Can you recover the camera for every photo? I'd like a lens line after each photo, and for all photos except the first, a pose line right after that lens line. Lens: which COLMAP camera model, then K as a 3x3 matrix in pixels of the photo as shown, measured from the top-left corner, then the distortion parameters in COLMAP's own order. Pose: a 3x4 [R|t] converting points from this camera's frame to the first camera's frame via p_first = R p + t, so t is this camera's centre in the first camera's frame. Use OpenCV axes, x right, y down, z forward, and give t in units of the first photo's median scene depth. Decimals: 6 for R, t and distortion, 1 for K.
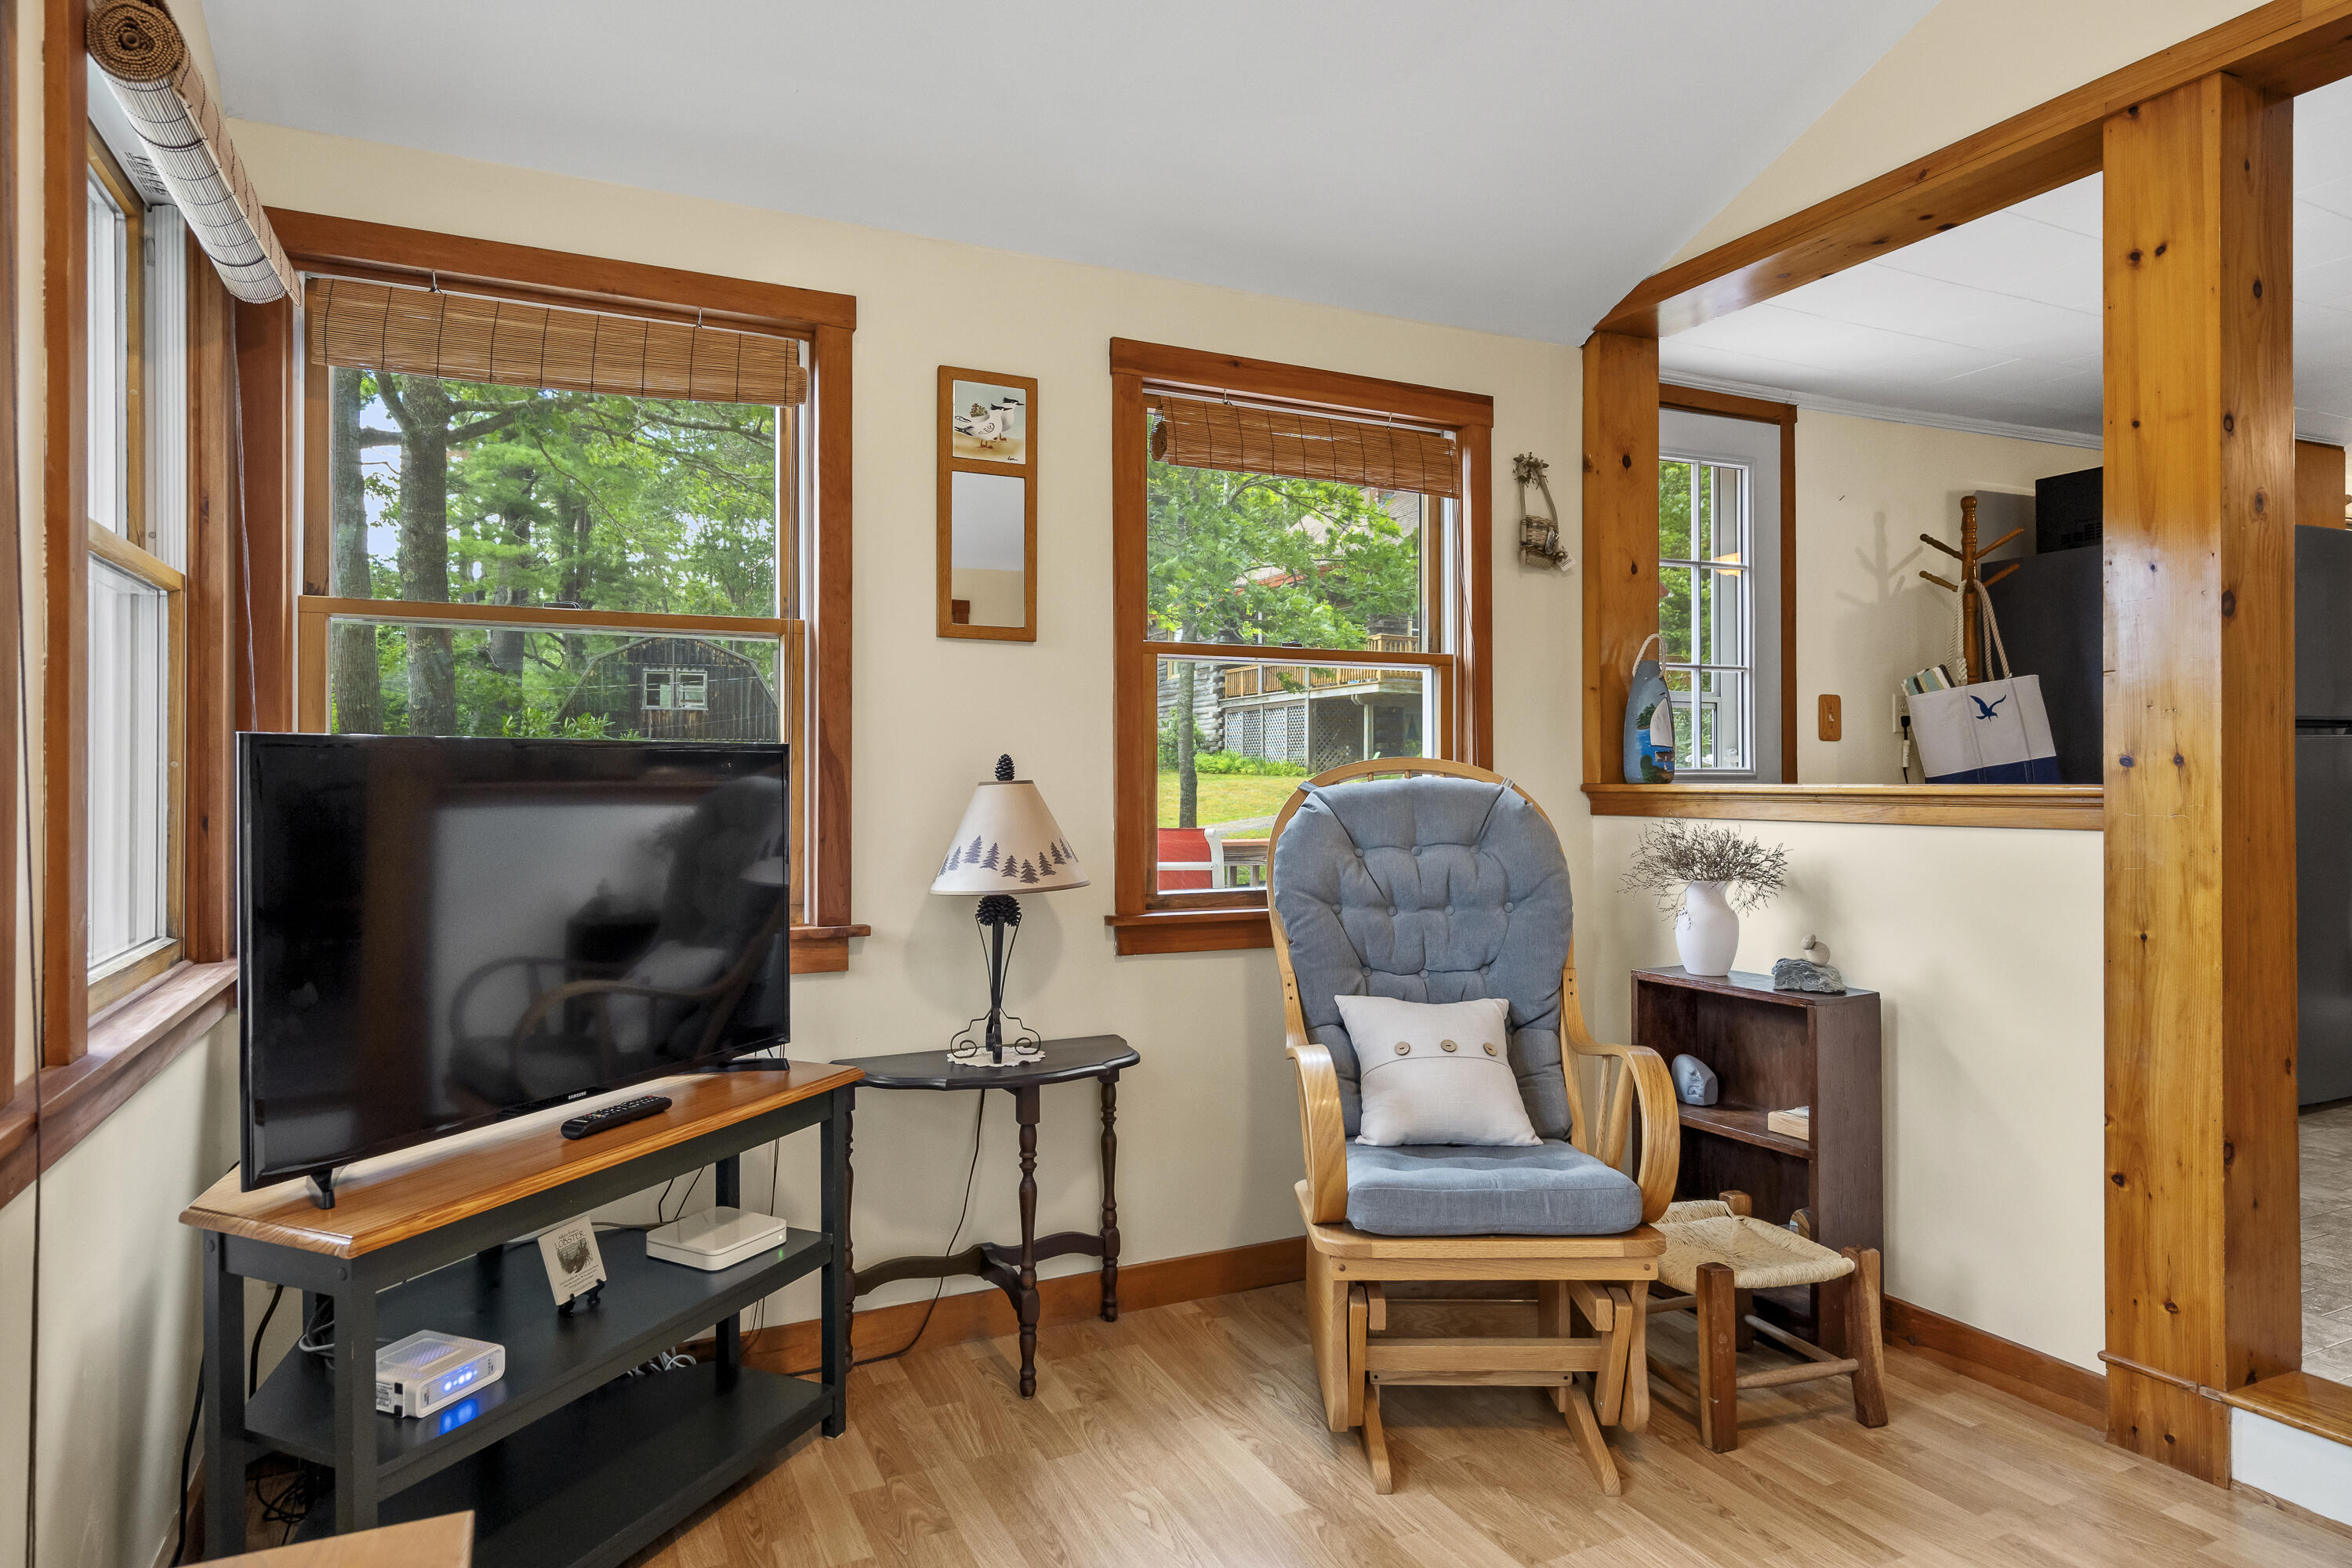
lens RADIAL K [[1346.2, 0, 1176.3], [0, 1346.2, 765.2], [0, 0, 1]] dist [-0.000349, 0.002126]
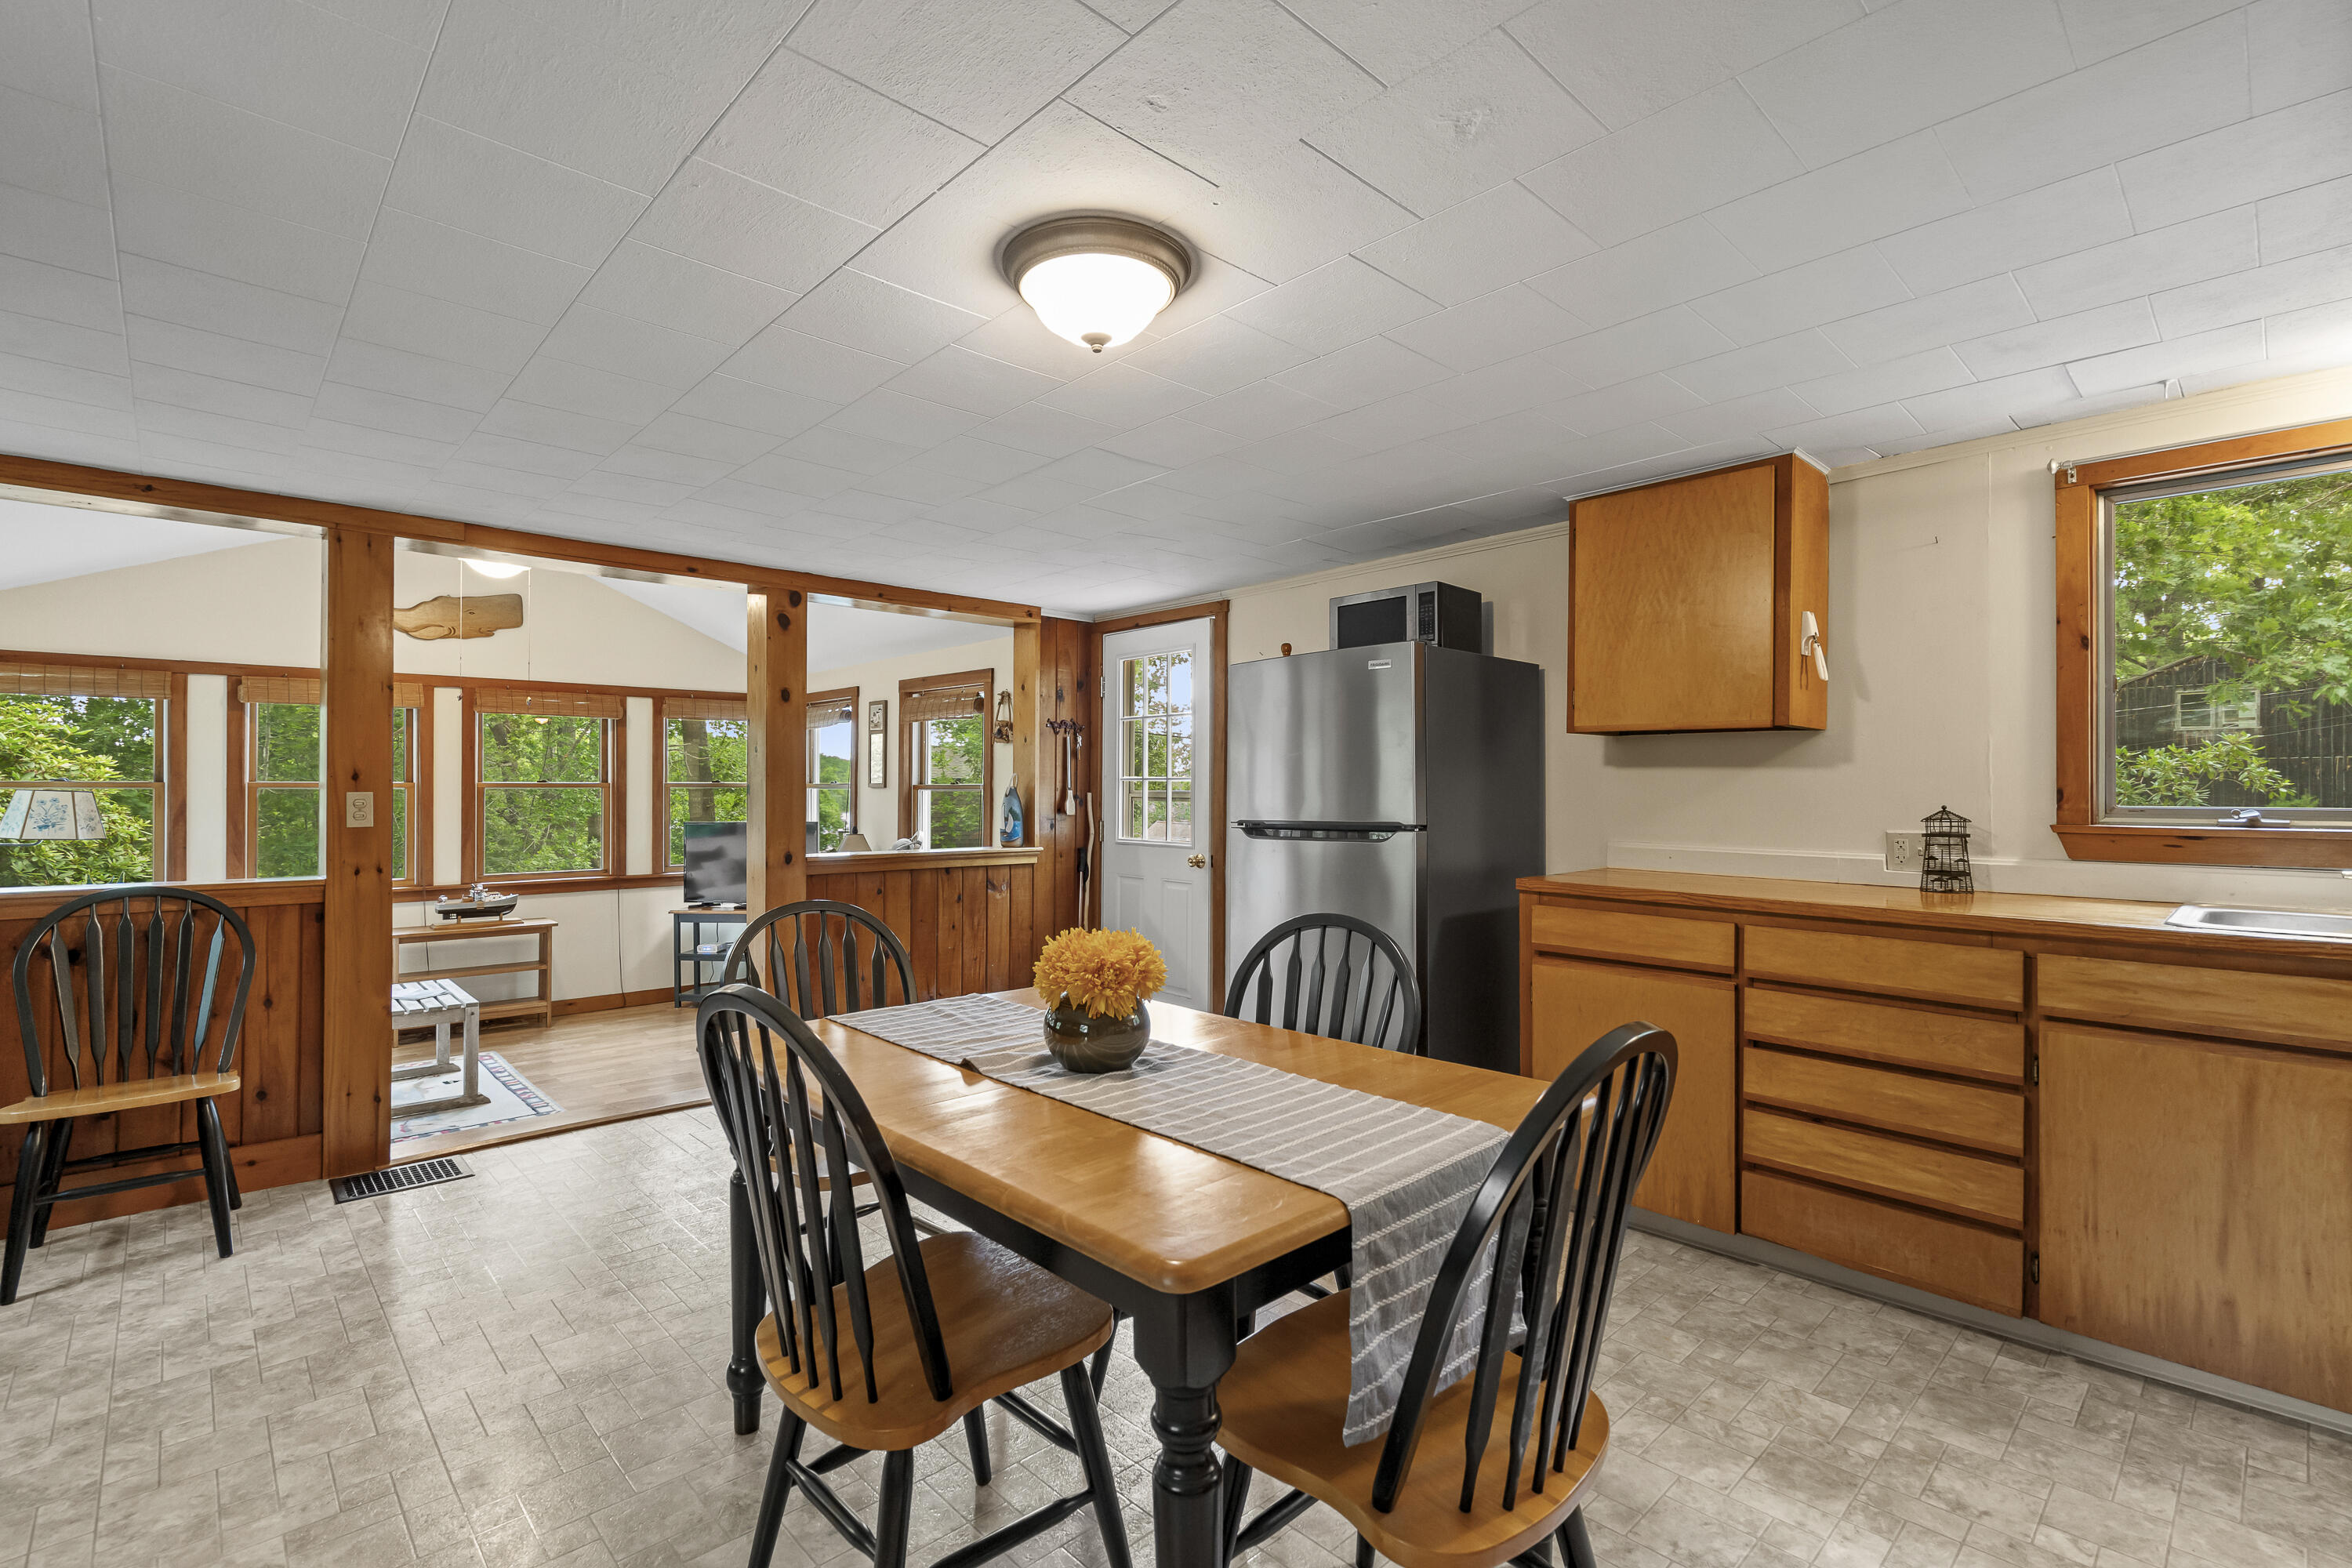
lens RADIAL K [[1066.1, 0, 1177.7], [0, 1066.1, 776.5], [0, 0, 1]] dist [-0.003440, -0.000561]
pose [[0.310333, -0.013780, -0.950528, 2.457041], [-0.001518, 0.999886, -0.014991, -0.083741], [0.950627, 0.006095, 0.310277, 0.909598]]
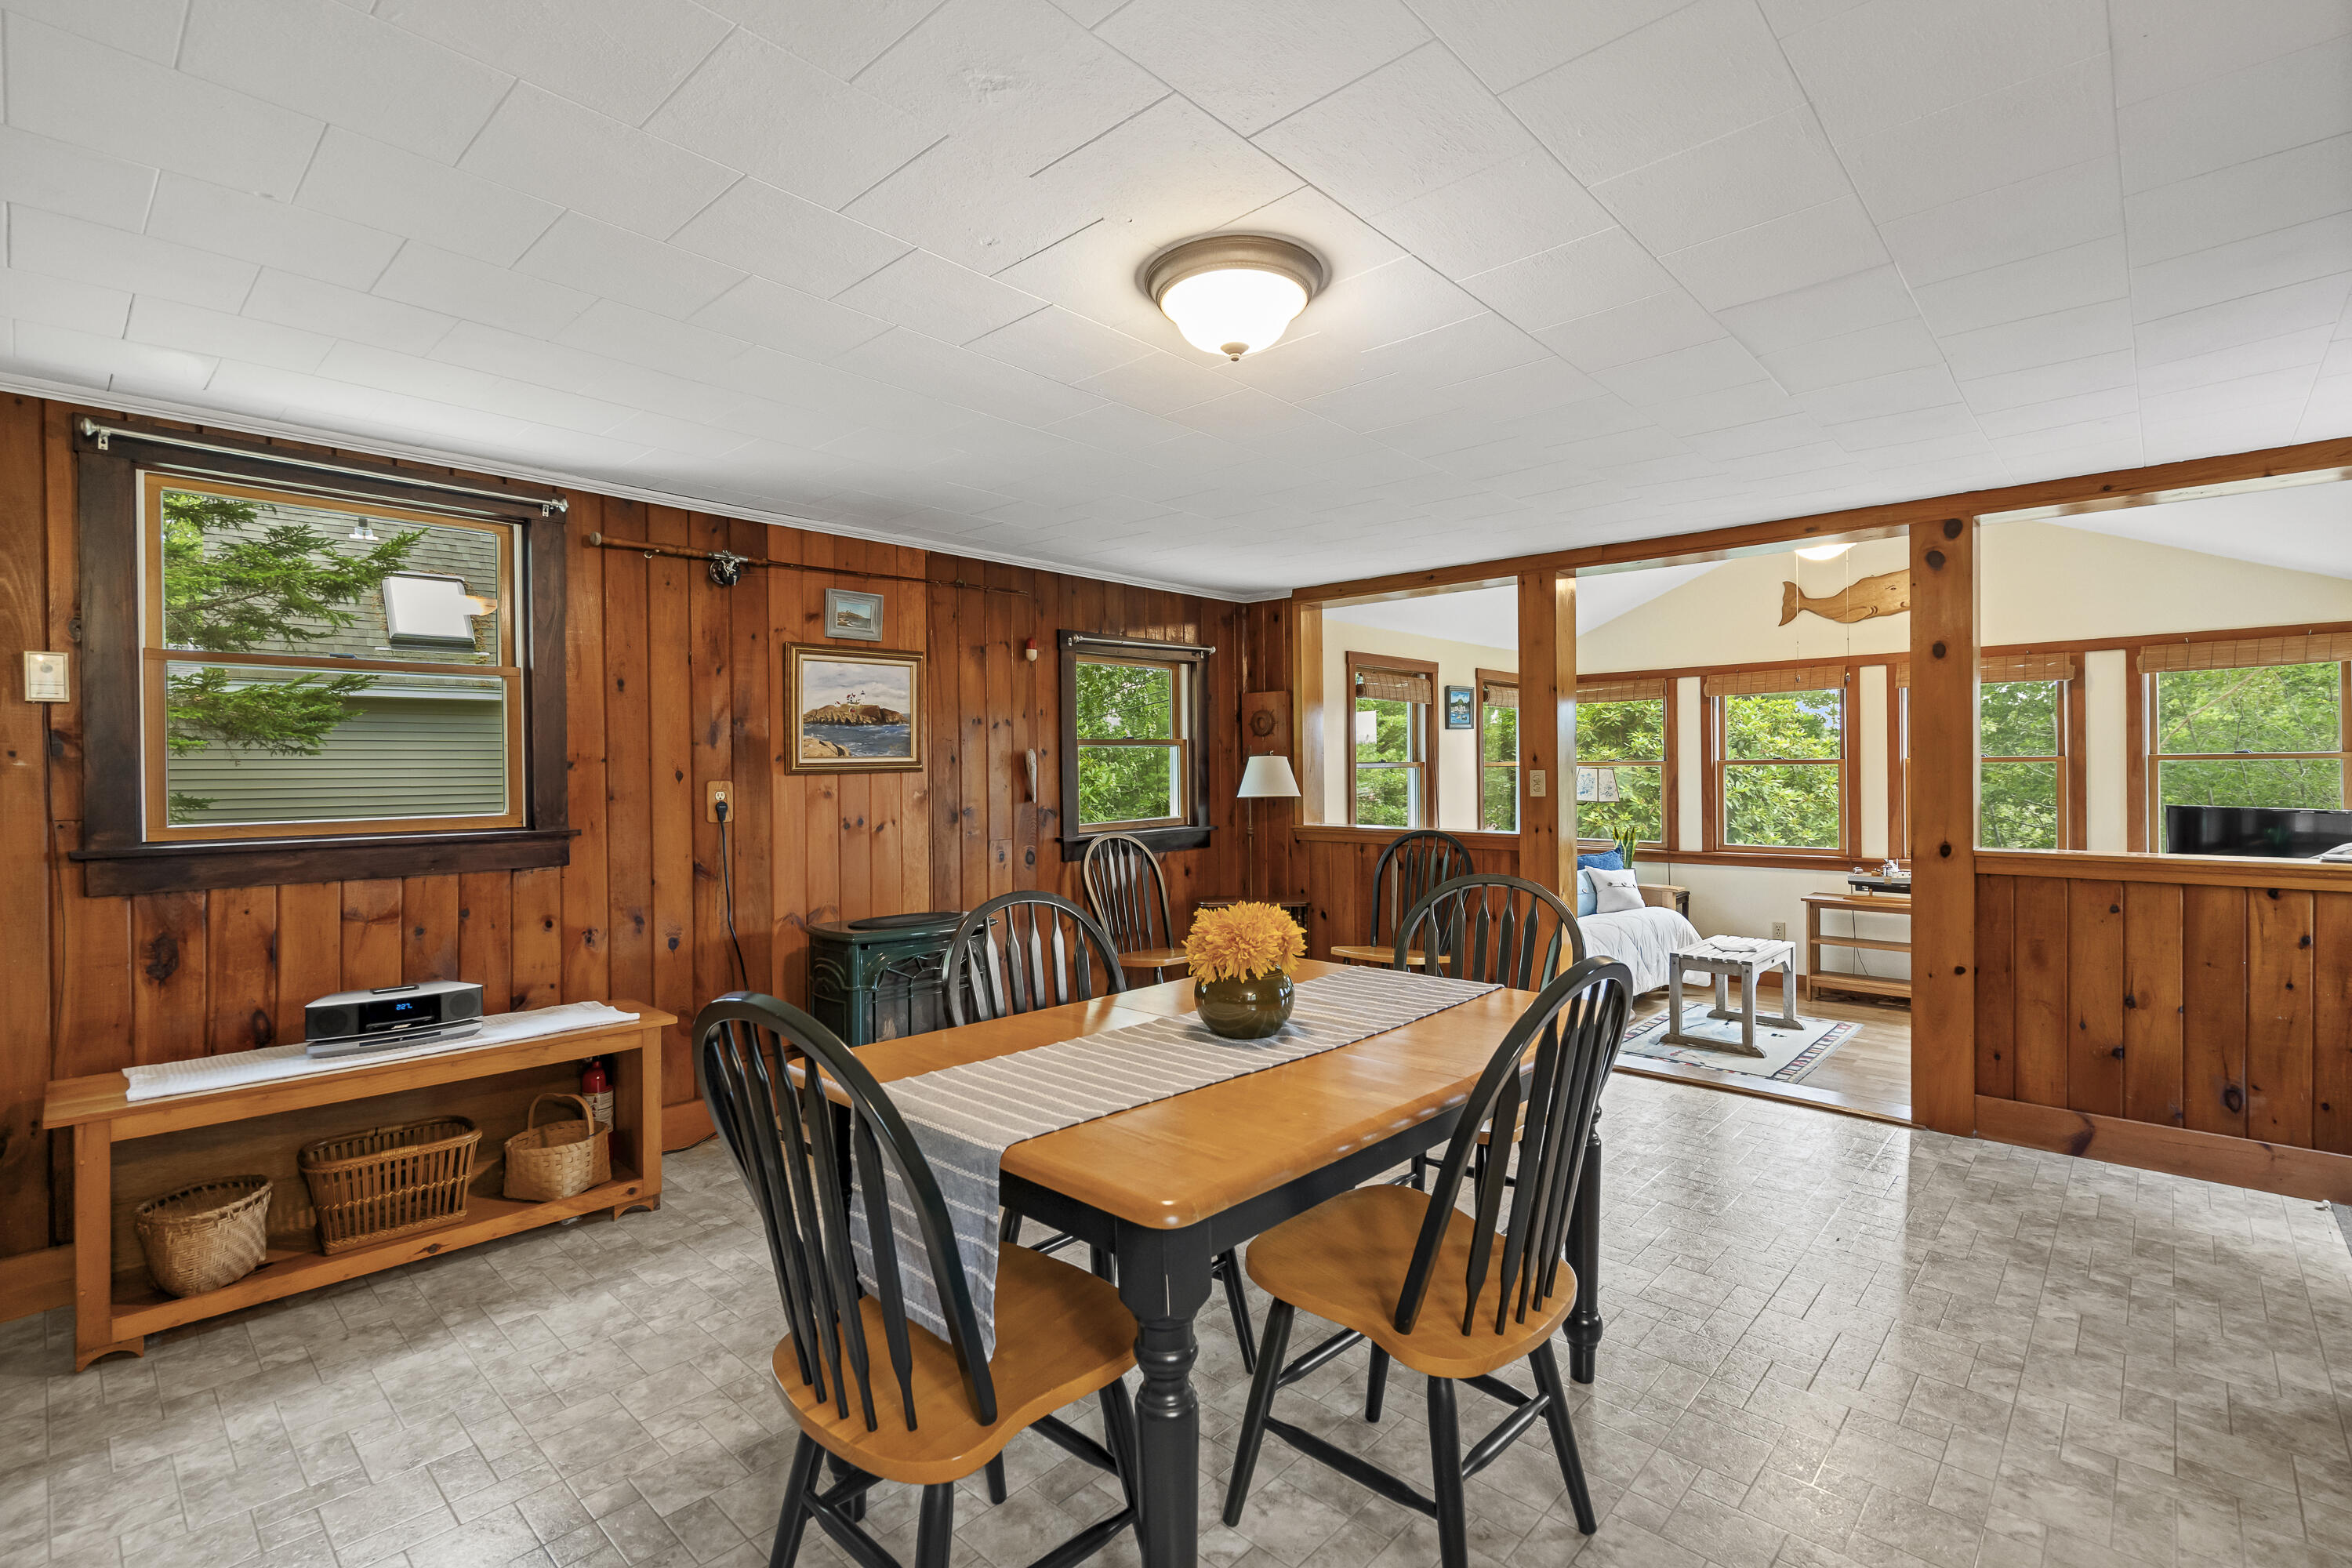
lens RADIAL K [[1066.1, 0, 1181.6], [0, 1066.1, 772.7], [0, 0, 1]] dist [-0.003440, -0.000561]
pose [[-0.926183, 0.005610, -0.377034, 2.090683], [0.004230, 0.999981, 0.004488, -0.088724], [0.377052, 0.002562, -0.926189, 1.754037]]
